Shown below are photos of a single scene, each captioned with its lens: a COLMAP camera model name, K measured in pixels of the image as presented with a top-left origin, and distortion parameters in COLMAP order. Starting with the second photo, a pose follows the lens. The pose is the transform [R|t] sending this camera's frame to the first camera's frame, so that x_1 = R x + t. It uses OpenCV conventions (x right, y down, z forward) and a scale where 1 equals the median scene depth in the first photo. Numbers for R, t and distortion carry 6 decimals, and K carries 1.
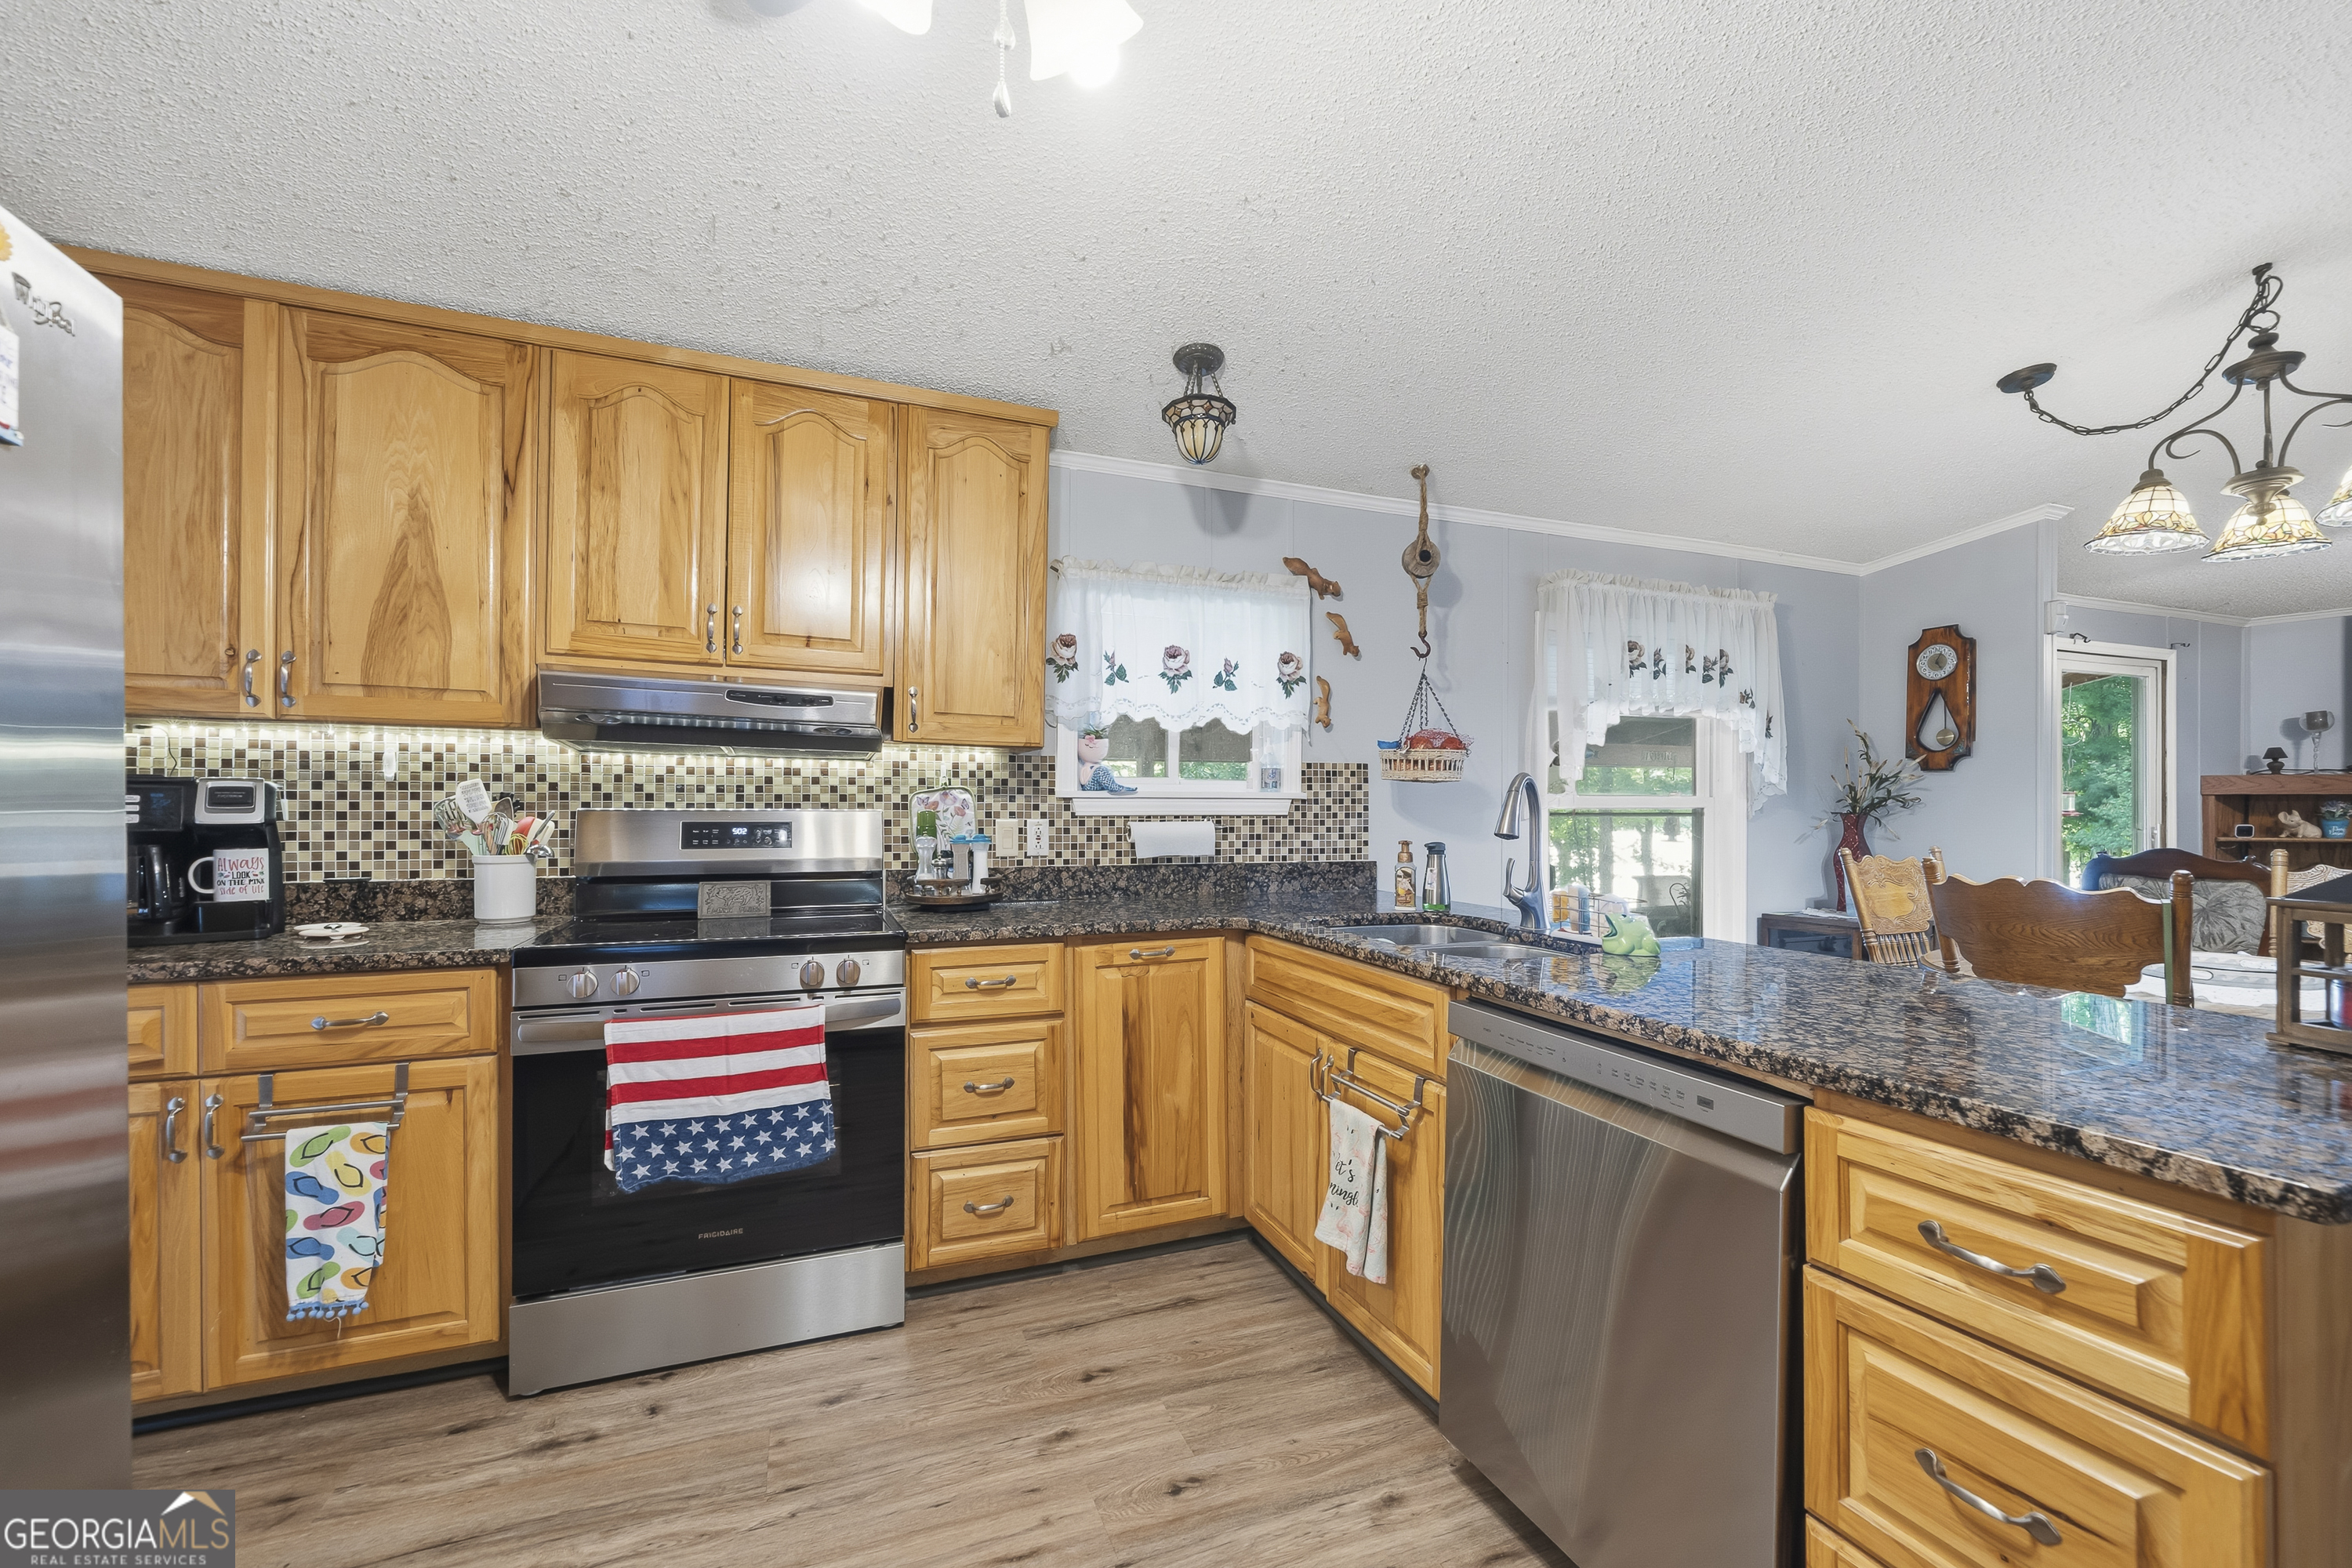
lens RADIAL K [[941.9, 0, 1165.1], [0, 941.9, 810.5], [0, 0, 1]] dist [-0.001544, -0.000203]
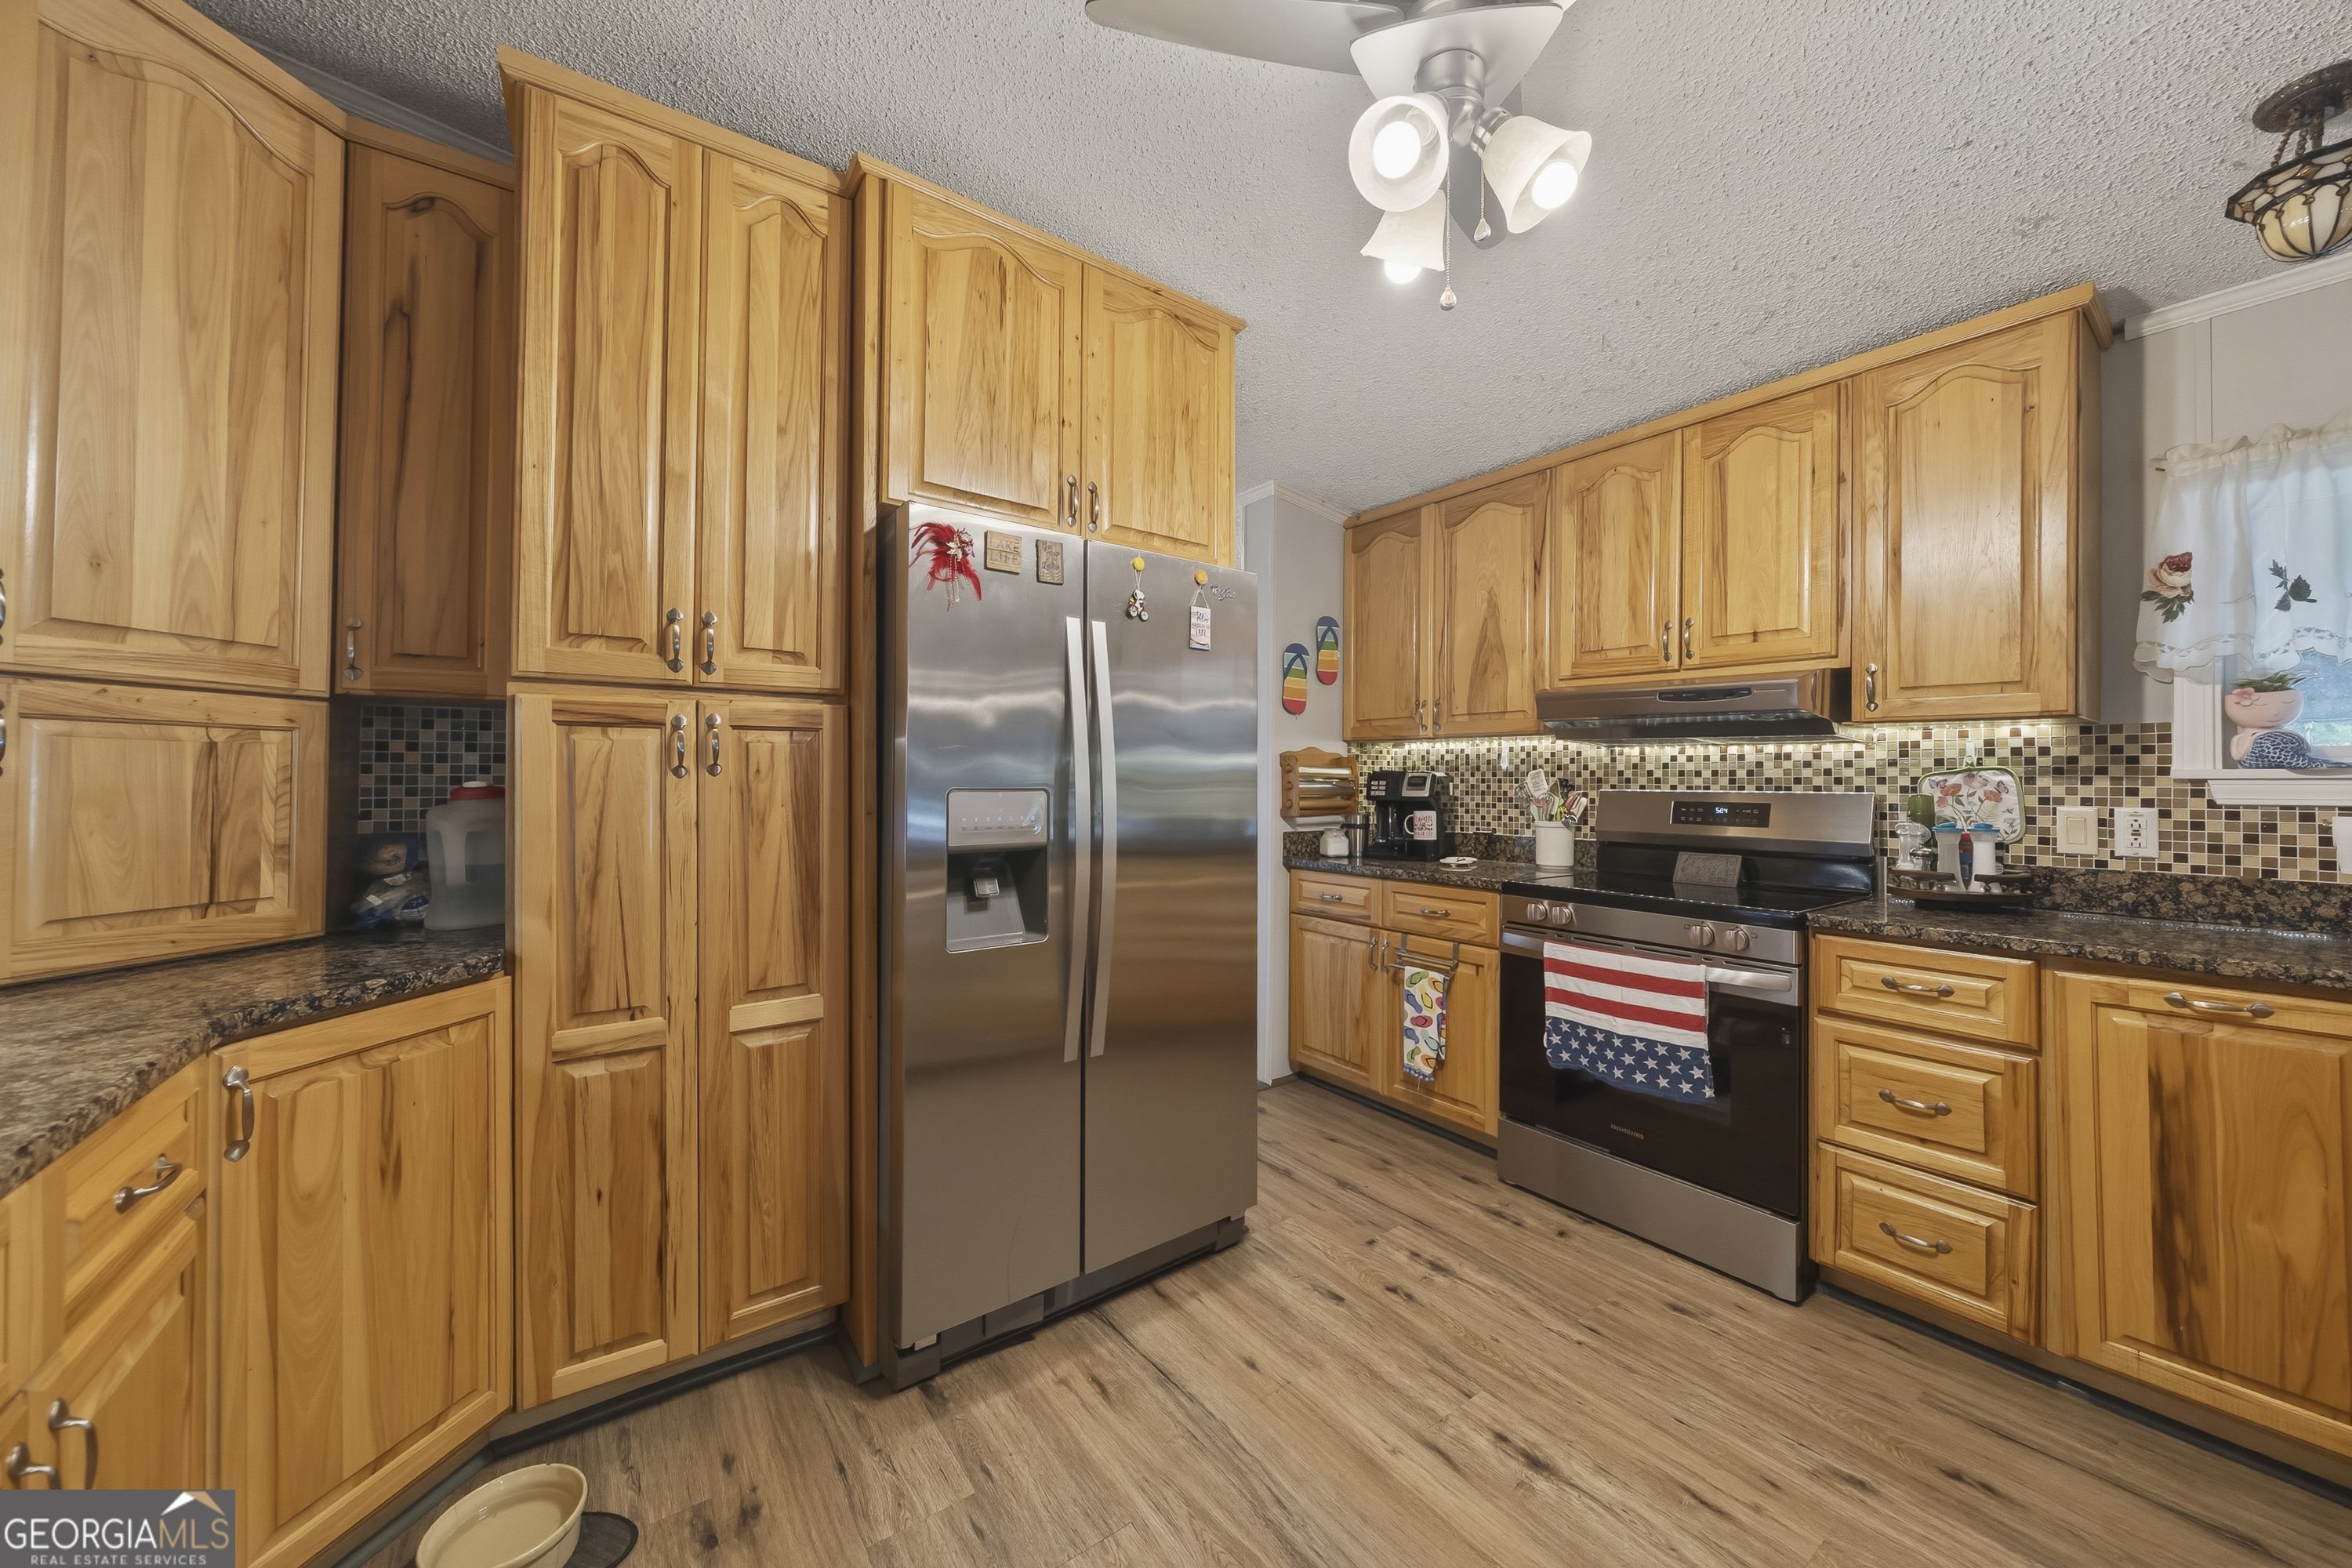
lens RADIAL K [[840.0, 0, 1180.7], [0, 840.0, 770.2], [0, 0, 1]] dist [-0.005679, 0.000290]
pose [[0.262039, -0.016174, -0.964922, 0.355715], [-0.009629, 0.999766, -0.019373, -0.000748], [0.965009, 0.014368, 0.261822, 0.105197]]
